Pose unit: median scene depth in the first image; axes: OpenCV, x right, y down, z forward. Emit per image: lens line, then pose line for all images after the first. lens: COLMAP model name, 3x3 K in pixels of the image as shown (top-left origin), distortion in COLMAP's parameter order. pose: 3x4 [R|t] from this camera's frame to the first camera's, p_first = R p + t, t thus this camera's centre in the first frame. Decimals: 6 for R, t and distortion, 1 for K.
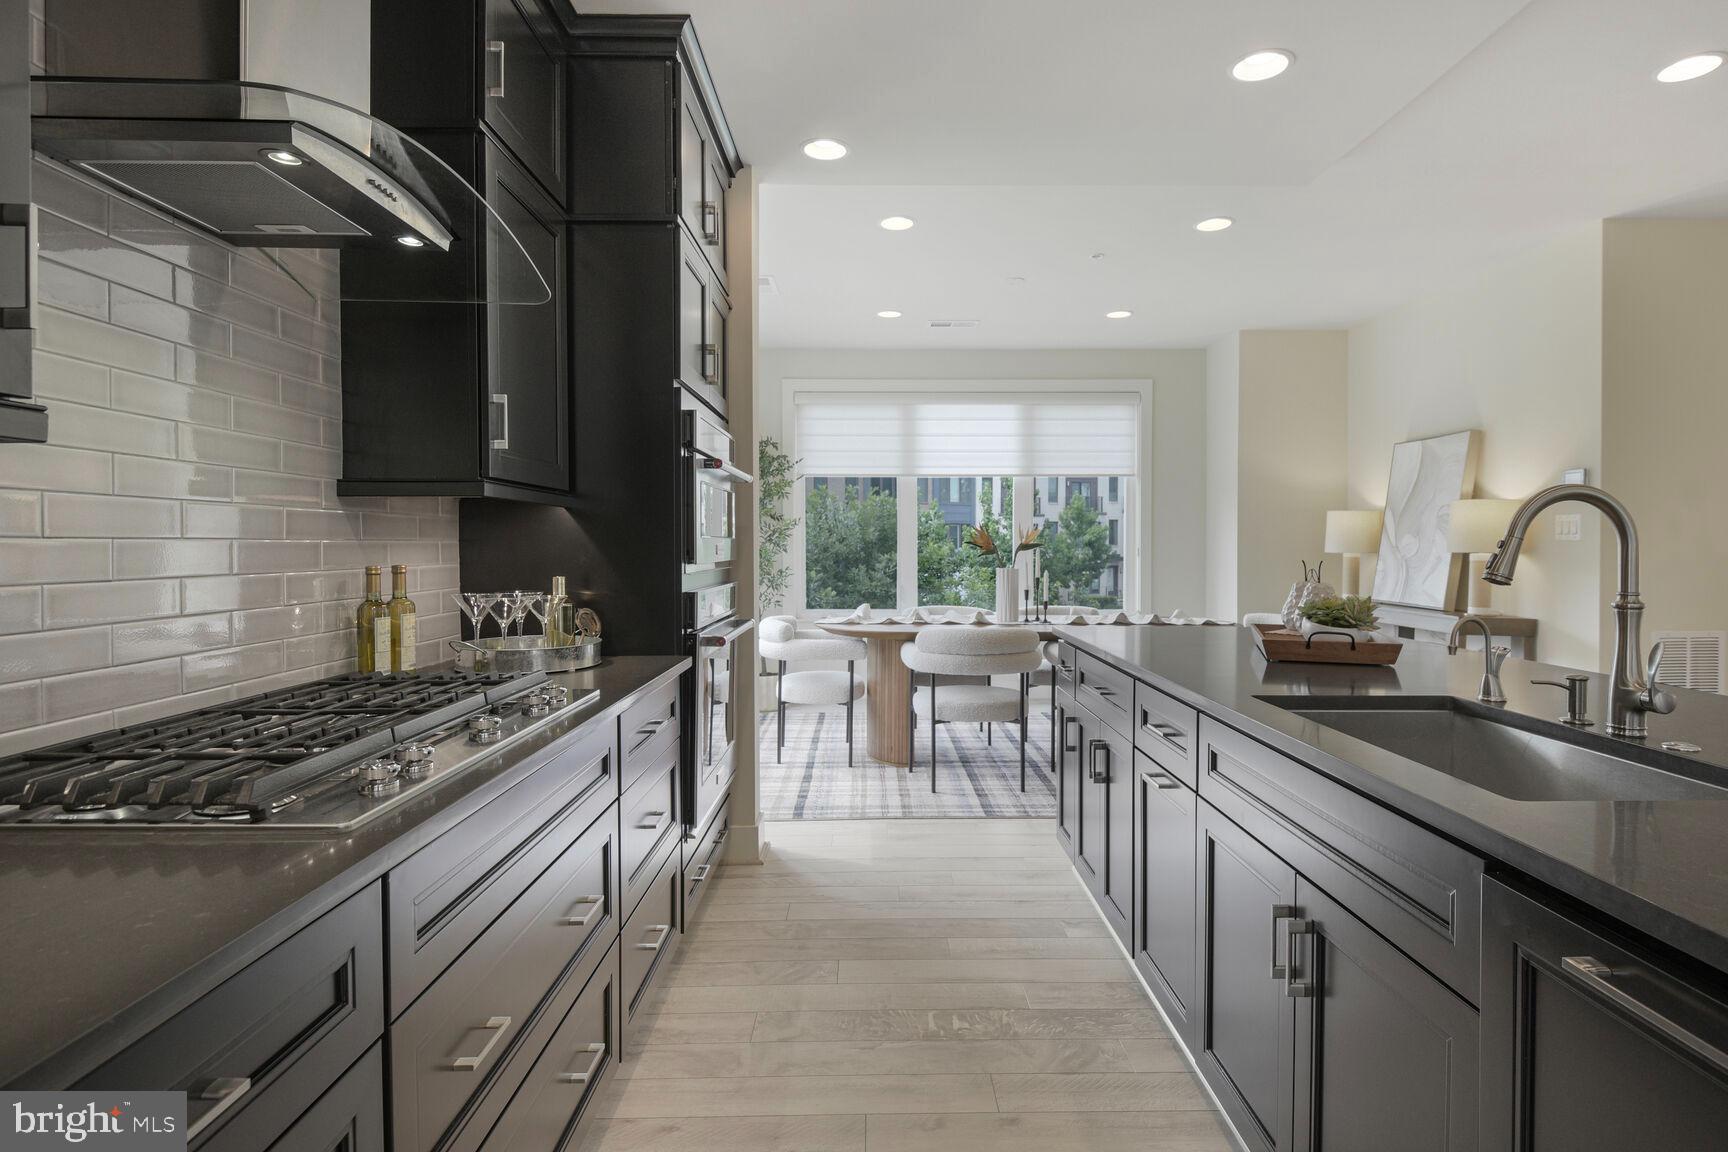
lens RADIAL K [[904.7, 0, 904.4], [0, 904.7, 548.0], [0, 0, 1]] dist [-0.012947, -0.001736]
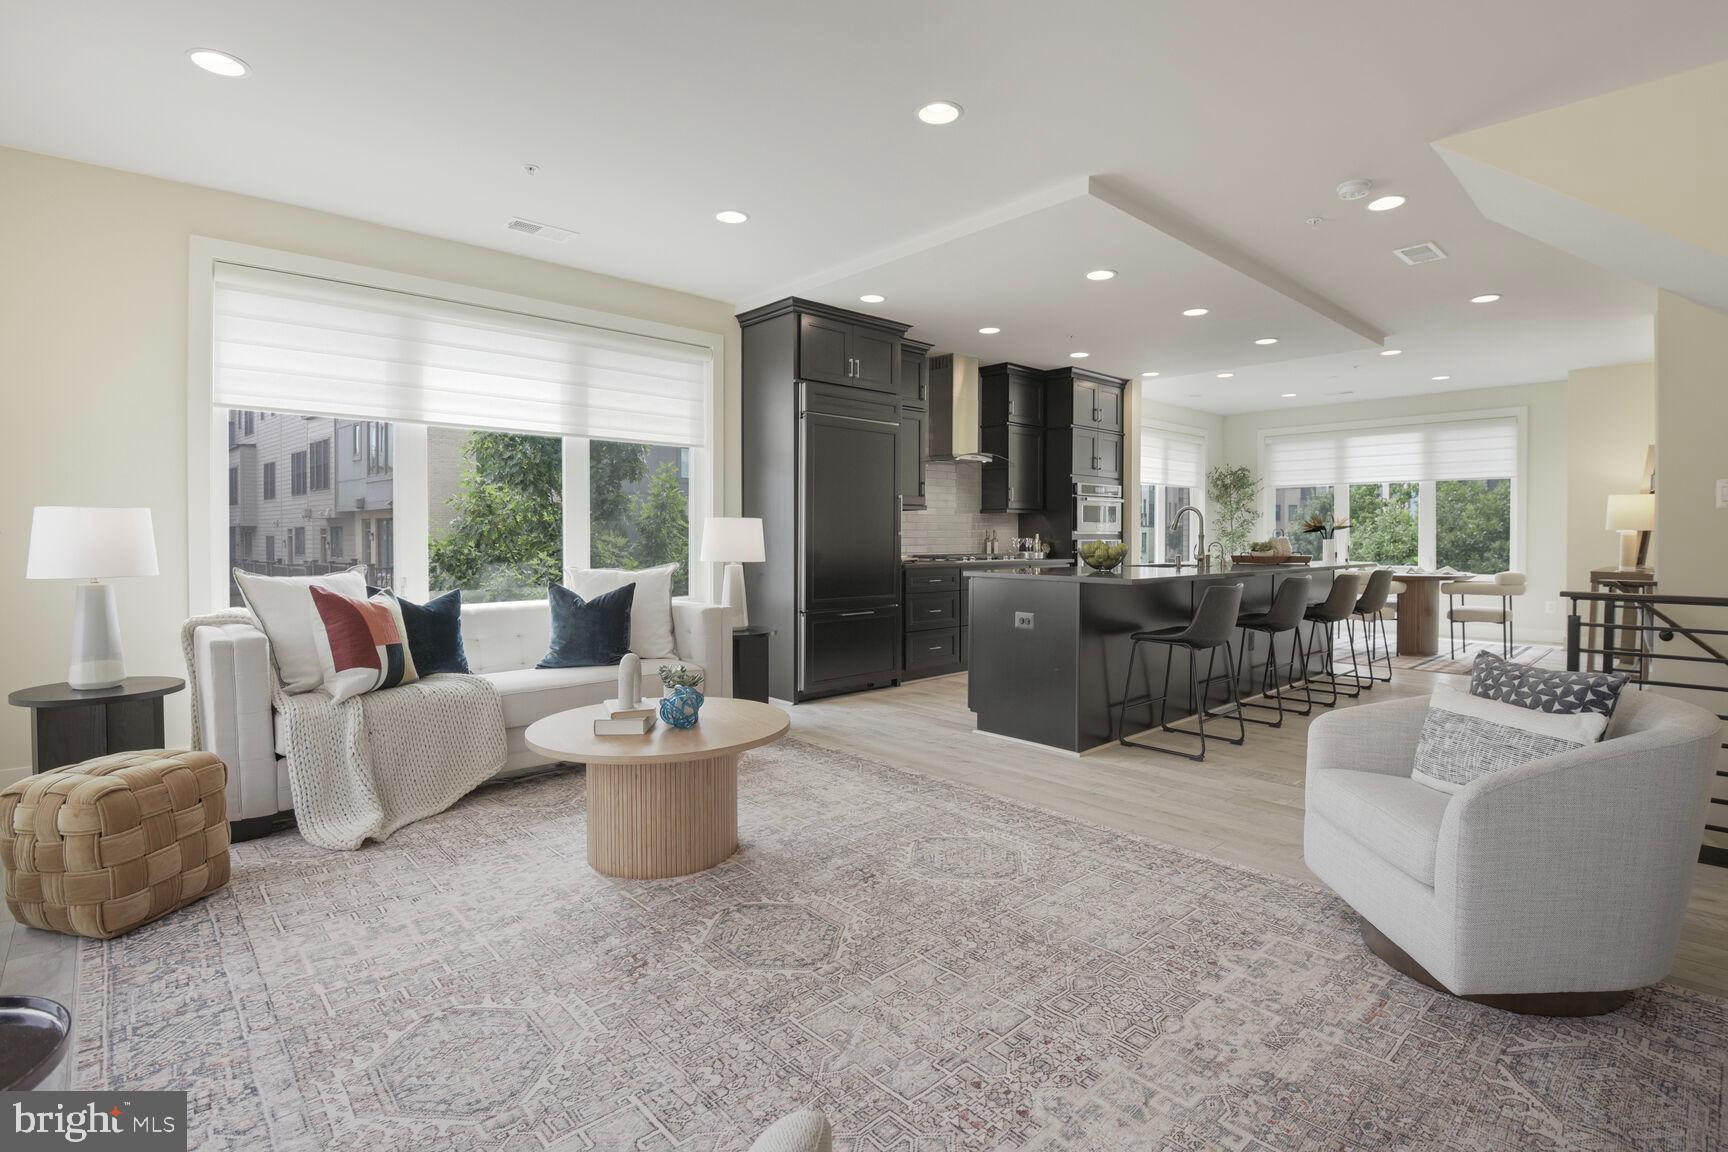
lens RADIAL K [[814.0, 0, 860.1], [0, 814.0, 581.0], [0, 0, 1]] dist [0.005143, -0.002873]
pose [[0.656539, 0.042568, -0.753090, 1.487266], [-0.005406, 0.998646, 0.051735, 0.049853], [0.754273, -0.029895, 0.655881, -1.539968]]
